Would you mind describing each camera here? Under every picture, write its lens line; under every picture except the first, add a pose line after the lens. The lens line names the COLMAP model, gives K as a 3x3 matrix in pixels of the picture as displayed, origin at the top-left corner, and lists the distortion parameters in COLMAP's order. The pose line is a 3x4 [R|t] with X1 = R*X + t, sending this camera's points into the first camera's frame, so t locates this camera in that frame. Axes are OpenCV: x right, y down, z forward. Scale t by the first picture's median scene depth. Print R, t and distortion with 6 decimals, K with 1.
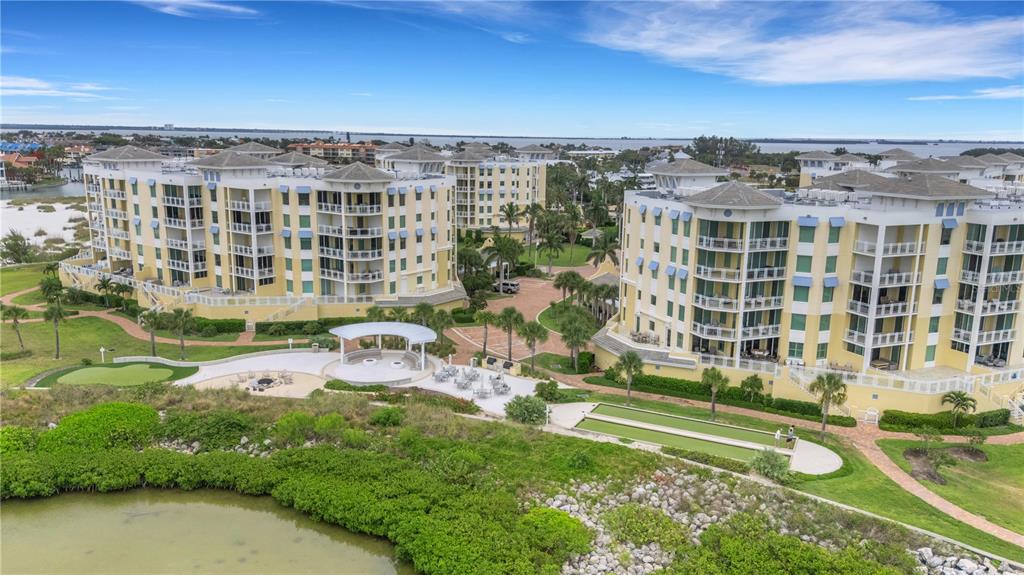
lens RADIAL K [[752.7, 0, 512.0], [0, 752.7, 287.5], [0, 0, 1]] dist [0.077363, -0.073122]
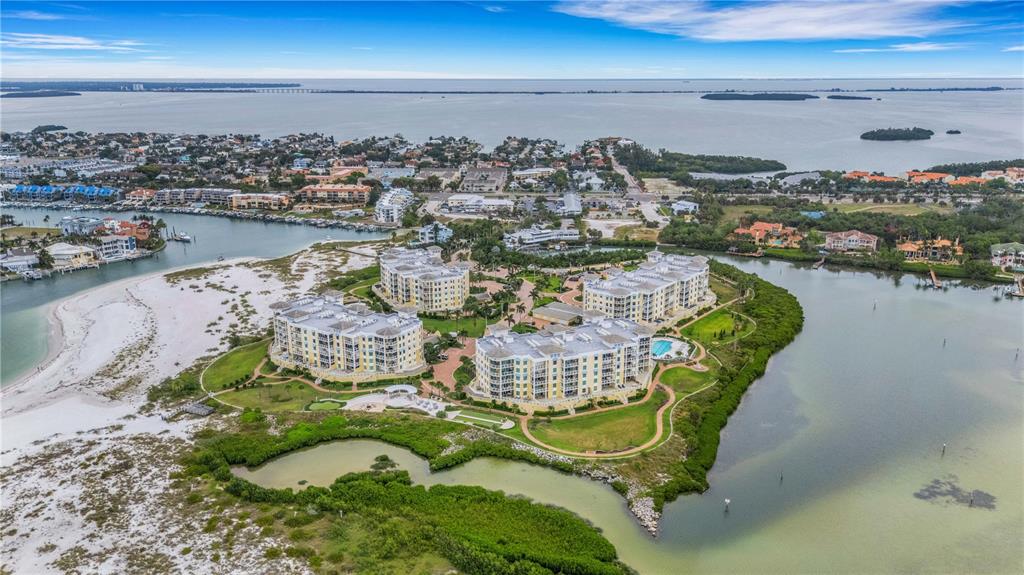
lens RADIAL K [[752.7, 0, 512.0], [0, 752.7, 287.5], [0, 0, 1]] dist [0.077363, -0.073122]
pose [[0.999198, -0.027124, 0.029450, 0.243788], [0.024917, 0.997029, 0.072882, -0.647163], [-0.031339, -0.072090, 0.996906, -2.402312]]
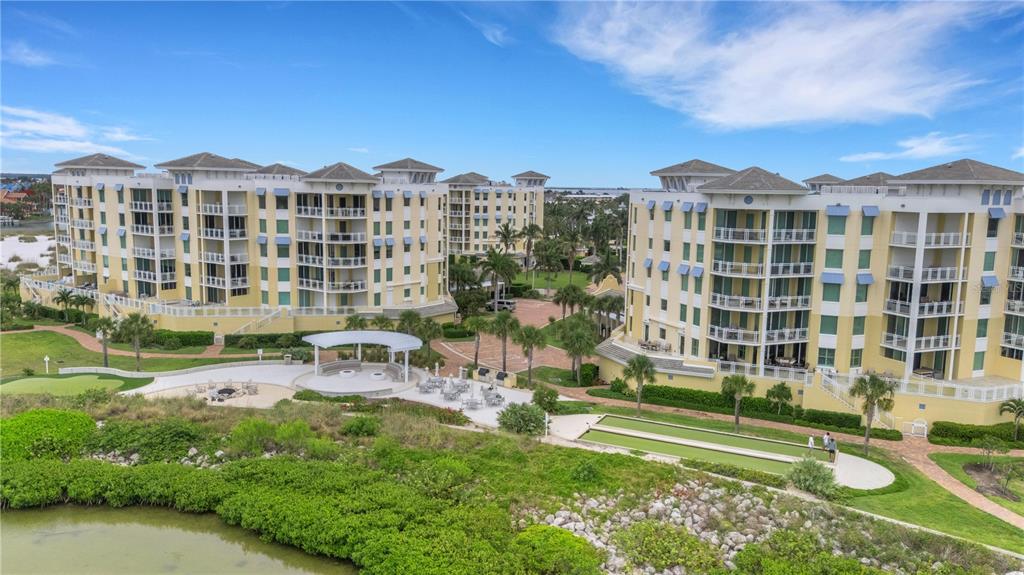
lens RADIAL K [[752.7, 0, 512.0], [0, 752.7, 287.5], [0, 0, 1]] dist [0.077363, -0.073122]
pose [[0.999992, 0.002670, 0.003128, 0.003488], [-0.002461, 0.997884, -0.064971, 0.057744], [-0.003294, 0.064962, 0.997882, 0.106027]]
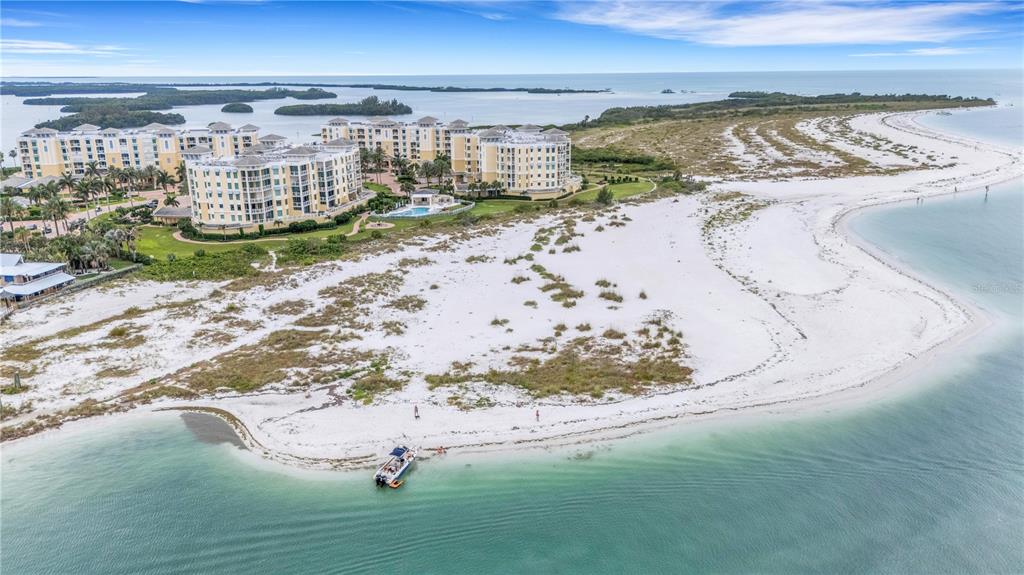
lens RADIAL K [[752.7, 0, 512.0], [0, 752.7, 287.5], [0, 0, 1]] dist [0.077363, -0.073122]
pose [[0.556450, -0.247550, 0.793147, -1.394870], [0.178853, 0.967894, 0.176612, 0.005684], [-0.811403, 0.043581, 0.582860, -1.280916]]
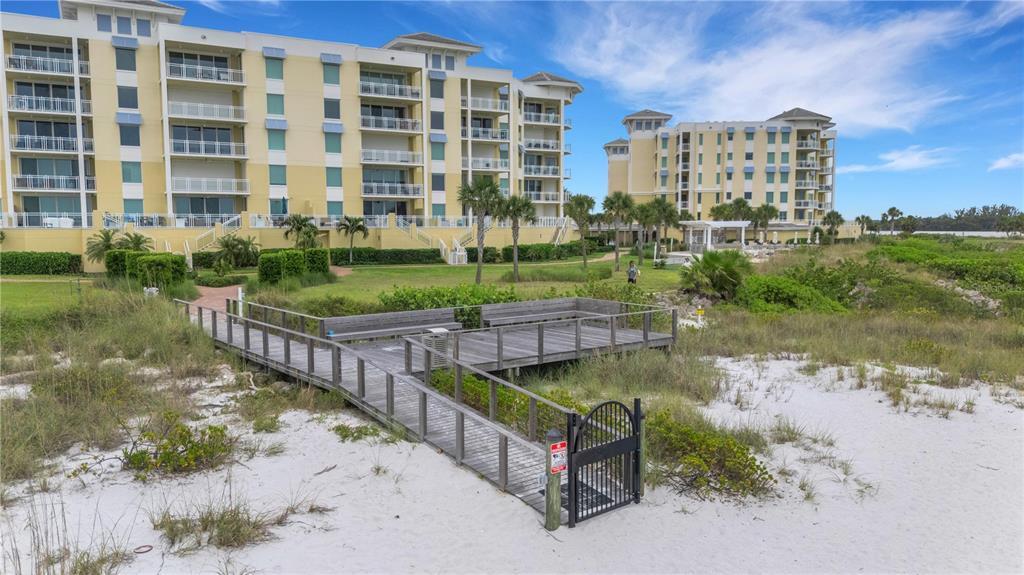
lens RADIAL K [[752.7, 0, 512.0], [0, 752.7, 287.5], [0, 0, 1]] dist [0.077363, -0.073122]
pose [[0.419745, -0.095195, 0.902636, -1.316546], [0.187739, 0.982084, 0.016271, 0.082023], [-0.888014, 0.162631, 0.430096, 0.853262]]
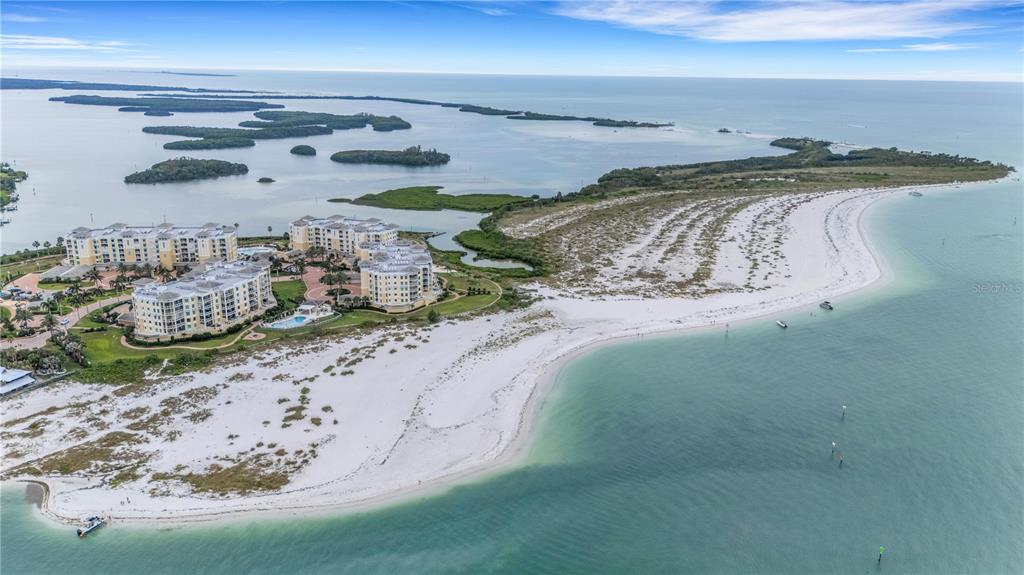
lens RADIAL K [[752.7, 0, 512.0], [0, 752.7, 287.5], [0, 0, 1]] dist [0.077363, -0.073122]
pose [[0.675830, -0.207652, 0.707201, -1.354597], [0.137959, 0.978174, 0.155377, -0.534626], [-0.724031, -0.007444, 0.689727, -3.201292]]
